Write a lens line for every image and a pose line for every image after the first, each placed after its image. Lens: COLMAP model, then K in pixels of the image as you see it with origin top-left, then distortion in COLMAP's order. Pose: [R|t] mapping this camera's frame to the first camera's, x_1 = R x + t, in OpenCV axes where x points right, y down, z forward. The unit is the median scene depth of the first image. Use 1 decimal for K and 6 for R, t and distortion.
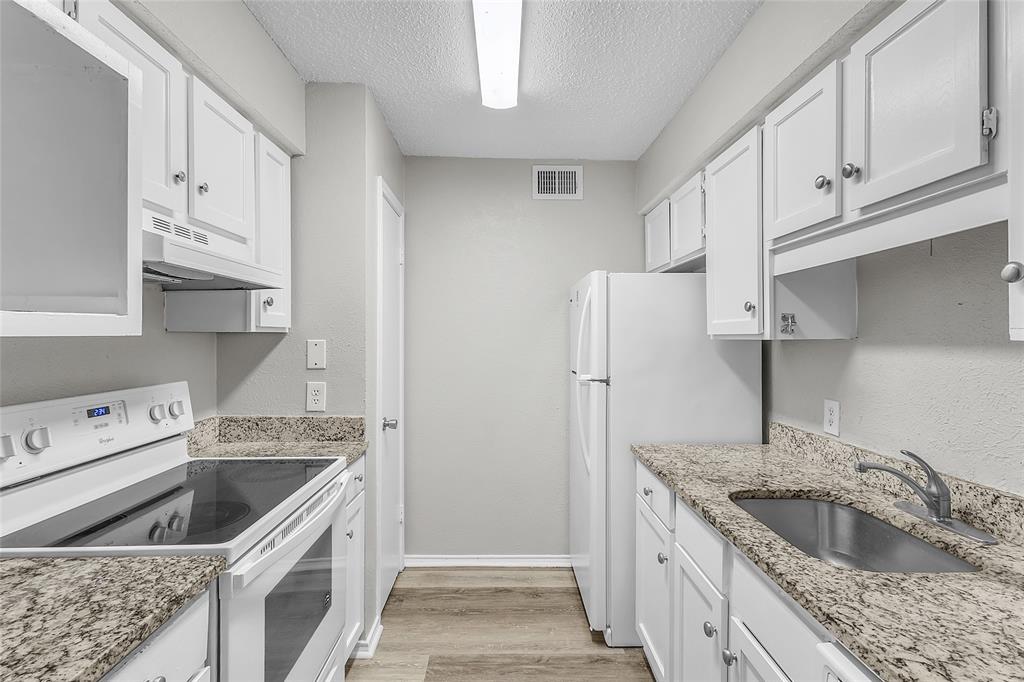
lens RADIAL K [[473.1, 0, 512.0], [0, 473.1, 341.0], [0, 0, 1]] dist [0.015148, -0.001212]
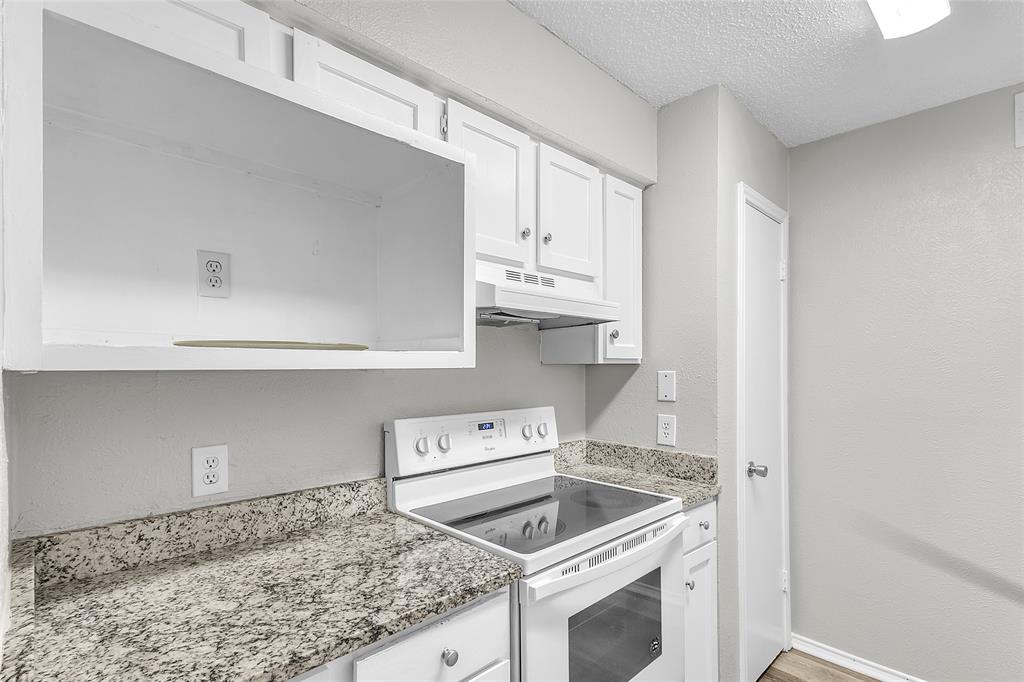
lens RADIAL K [[485.6, 0, 512.7], [0, 485.6, 369.2], [0, 0, 1]] dist [0.018660, -0.000315]
pose [[0.684975, -0.000824, -0.728566, 0.123878], [-0.003342, 0.999985, -0.004273, -0.001239], [0.728558, 0.005362, 0.684963, 0.122601]]
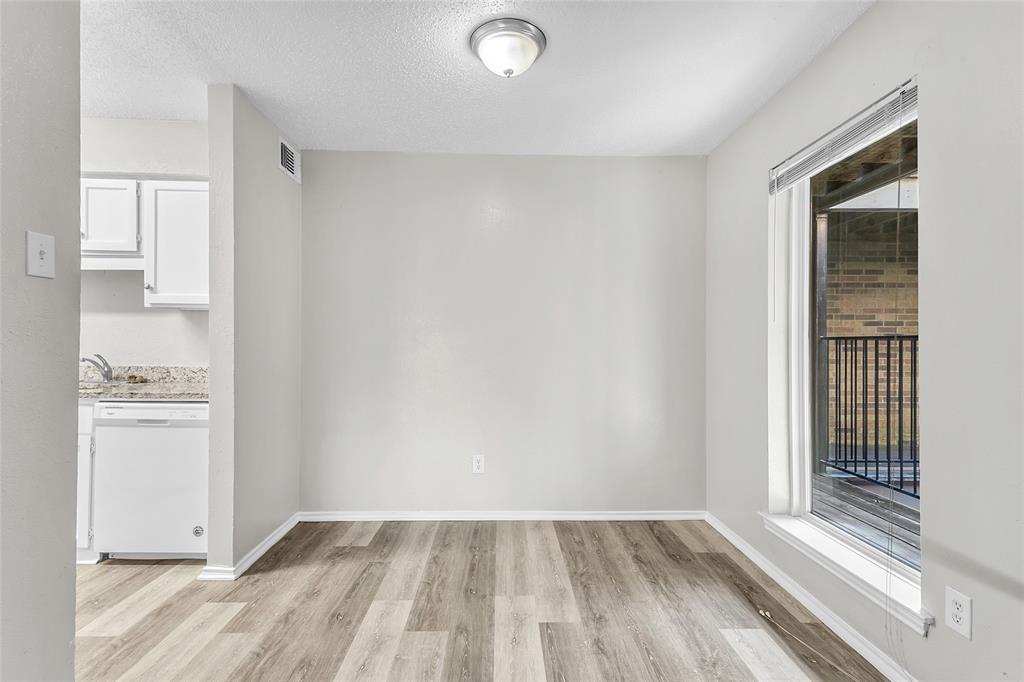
lens RADIAL K [[475.0, 0, 512.0], [0, 475.0, 341.0], [0, 0, 1]] dist [-0.001077, -0.000159]
pose [[-0.015383, 0.004357, 0.999872, -0.852492], [0.000173, 0.999991, -0.004355, 0.096126], [-0.999882, 0.000106, -0.015384, -0.558935]]
